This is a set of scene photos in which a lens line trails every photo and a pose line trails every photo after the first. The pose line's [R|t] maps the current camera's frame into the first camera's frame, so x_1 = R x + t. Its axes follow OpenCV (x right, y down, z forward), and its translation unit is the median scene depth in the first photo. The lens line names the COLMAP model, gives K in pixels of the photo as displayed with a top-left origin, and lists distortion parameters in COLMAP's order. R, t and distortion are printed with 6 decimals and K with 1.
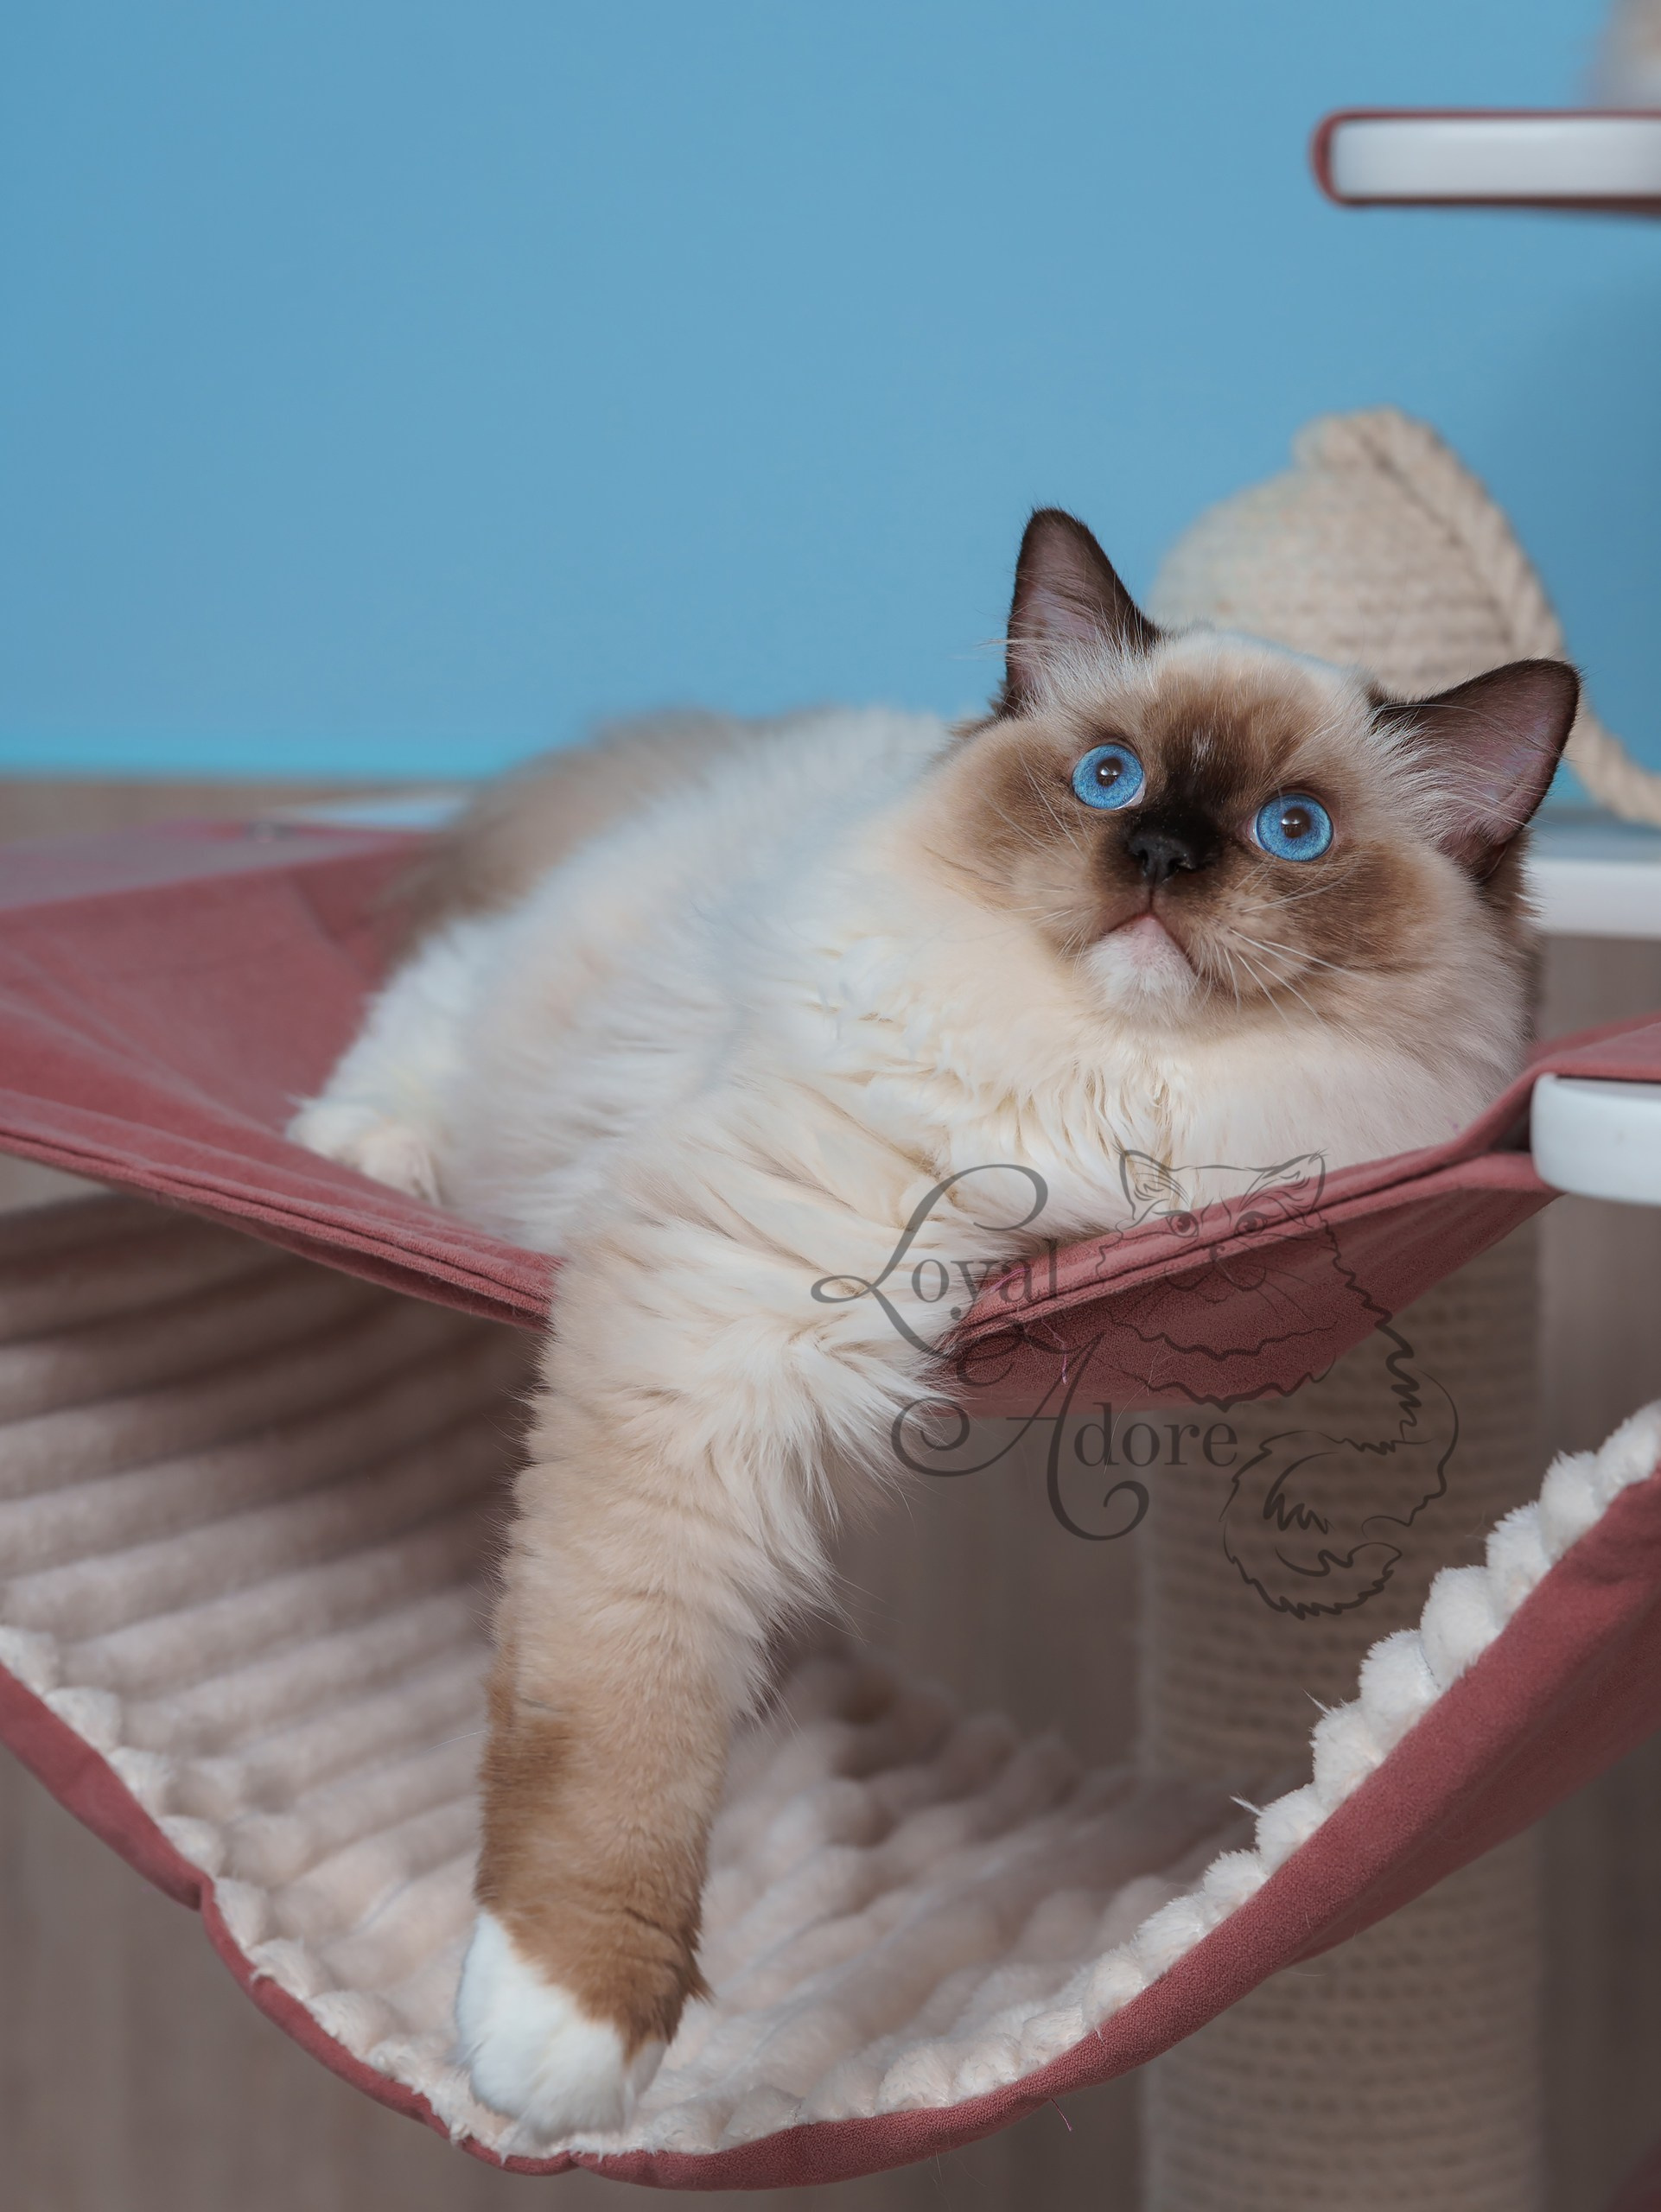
lens RADIAL K [[5682.6, 0, 836.0], [0, 5682.6, 1057.3], [0, 0, 1]] dist [-0.009455, 0.571705]
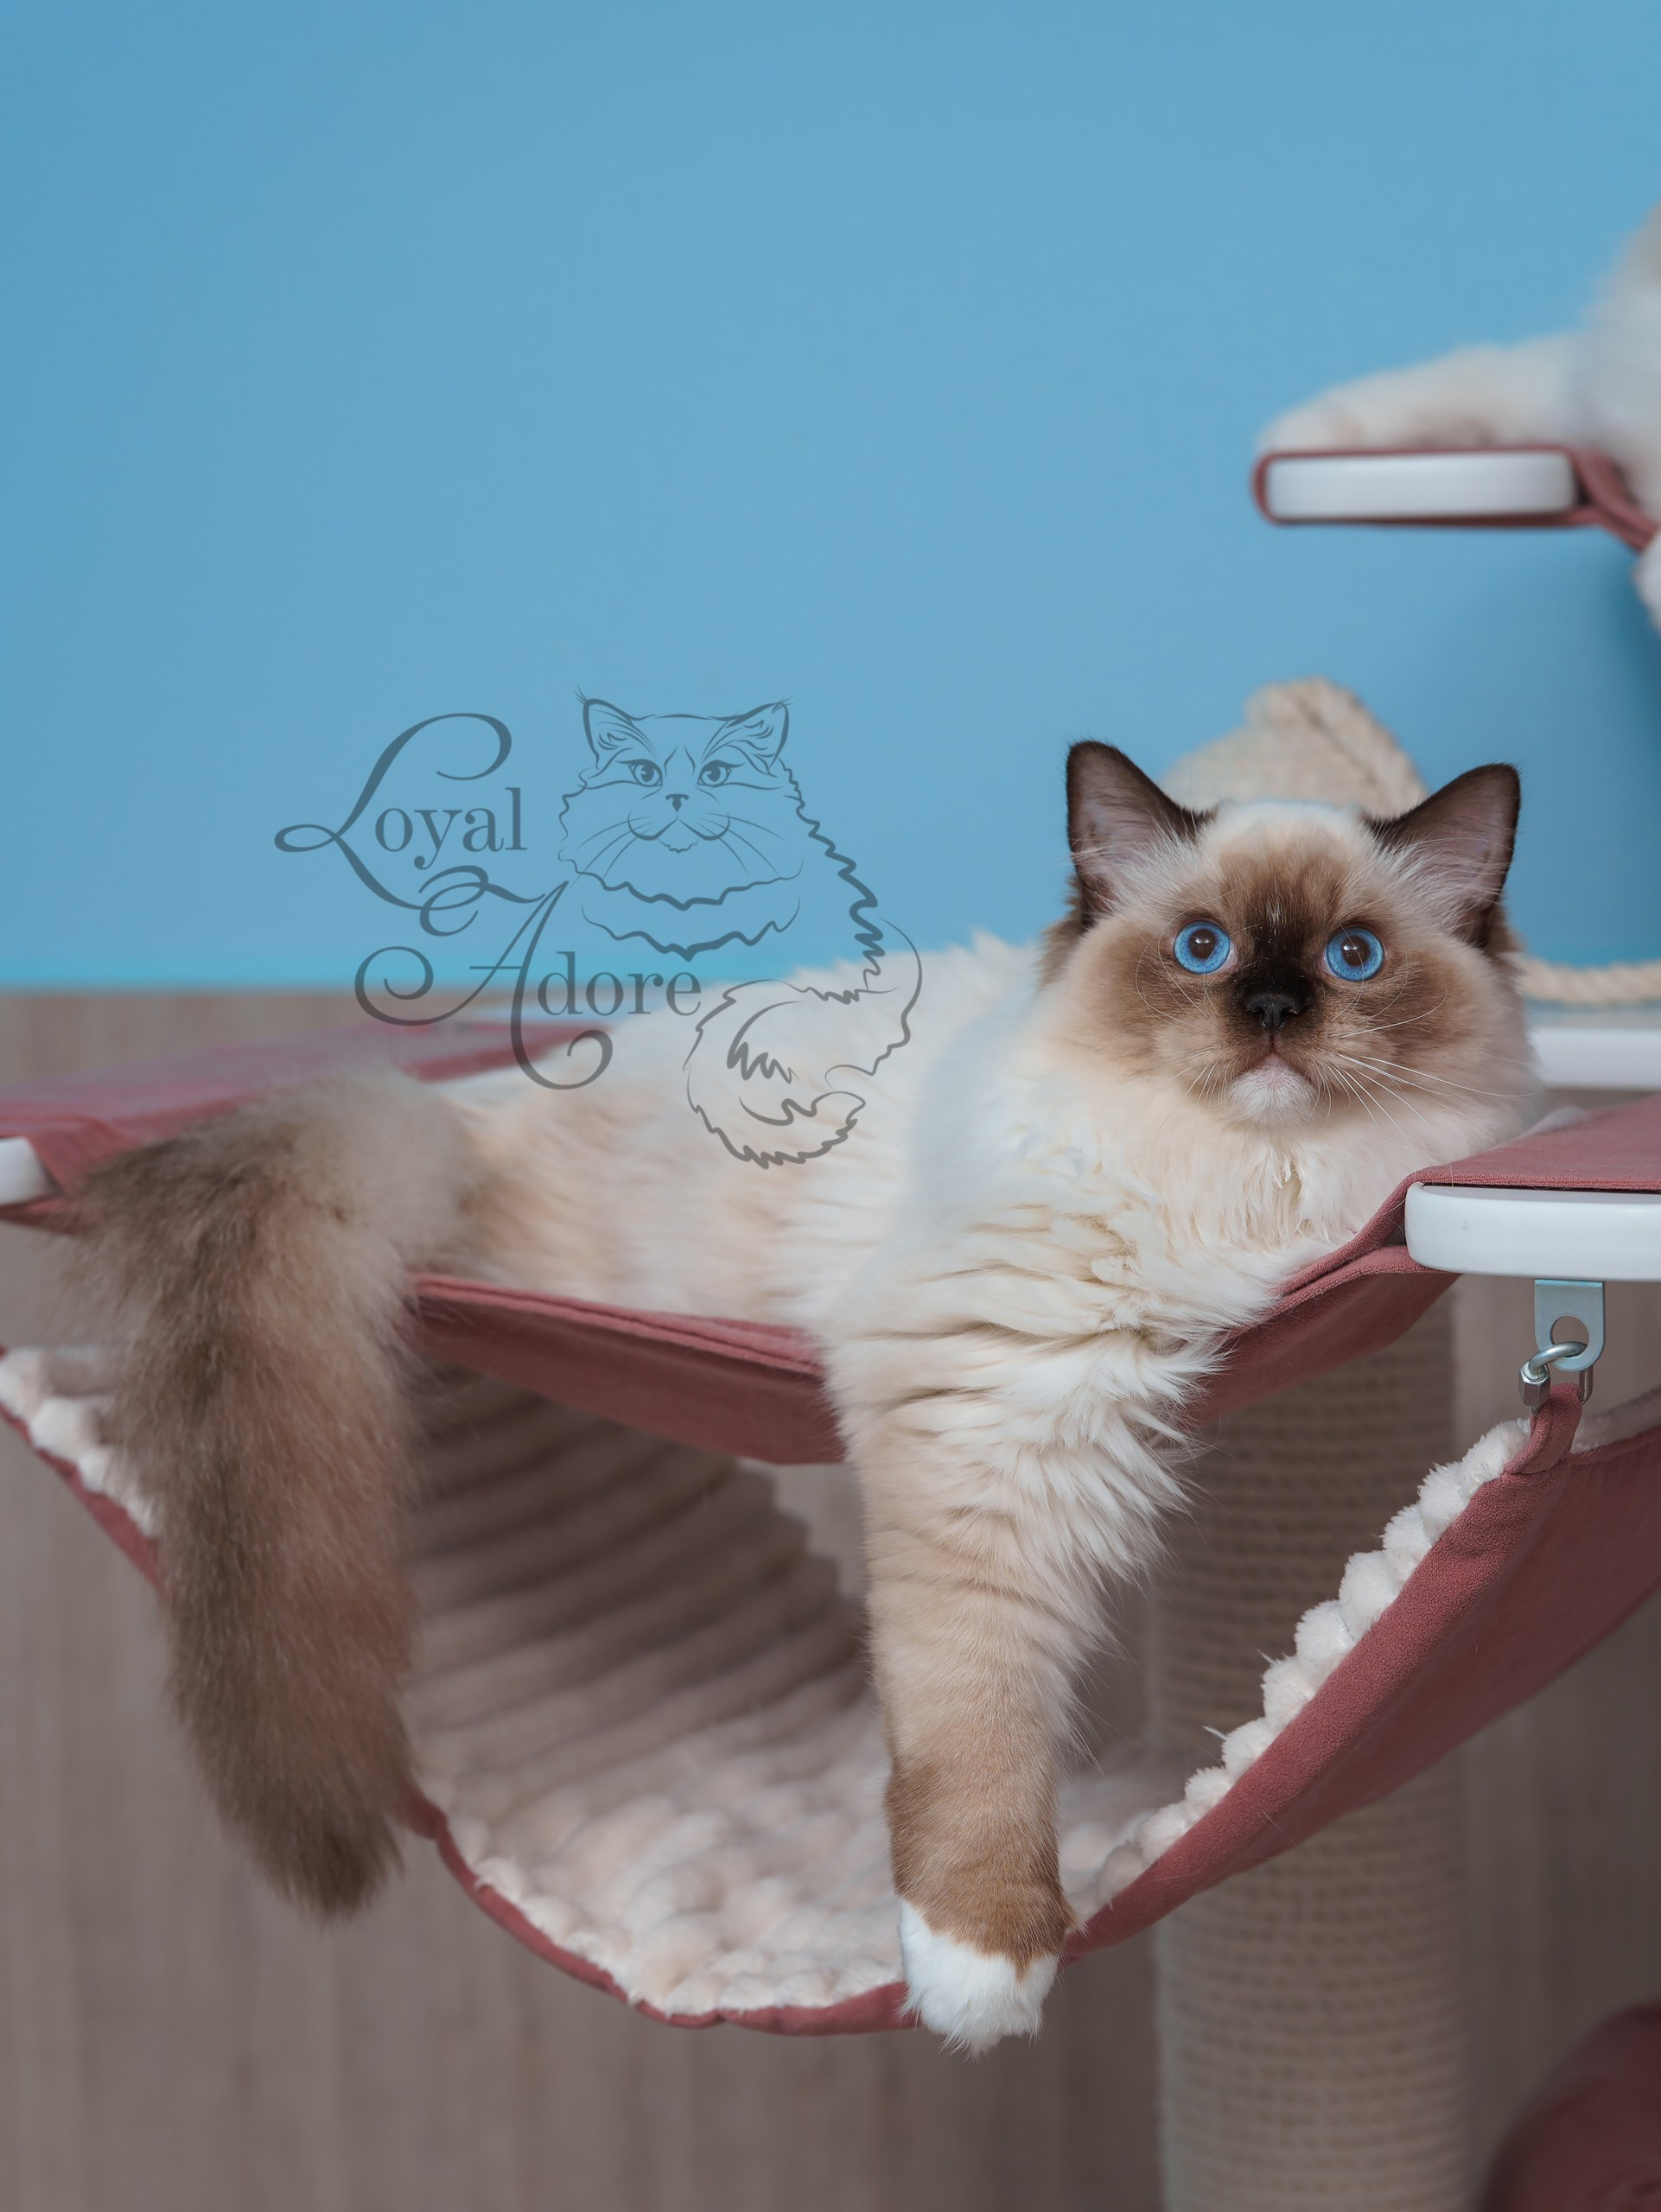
lens RADIAL K [[5682.6, 0, 836.0], [0, 5682.6, 1057.3], [0, 0, 1]] dist [-0.009455, 0.571705]
pose [[0.999757, -0.020357, -0.008451, -0.003158], [0.020098, 0.999356, -0.029715, 0.008987], [0.009051, 0.029538, 0.999523, -0.343240]]
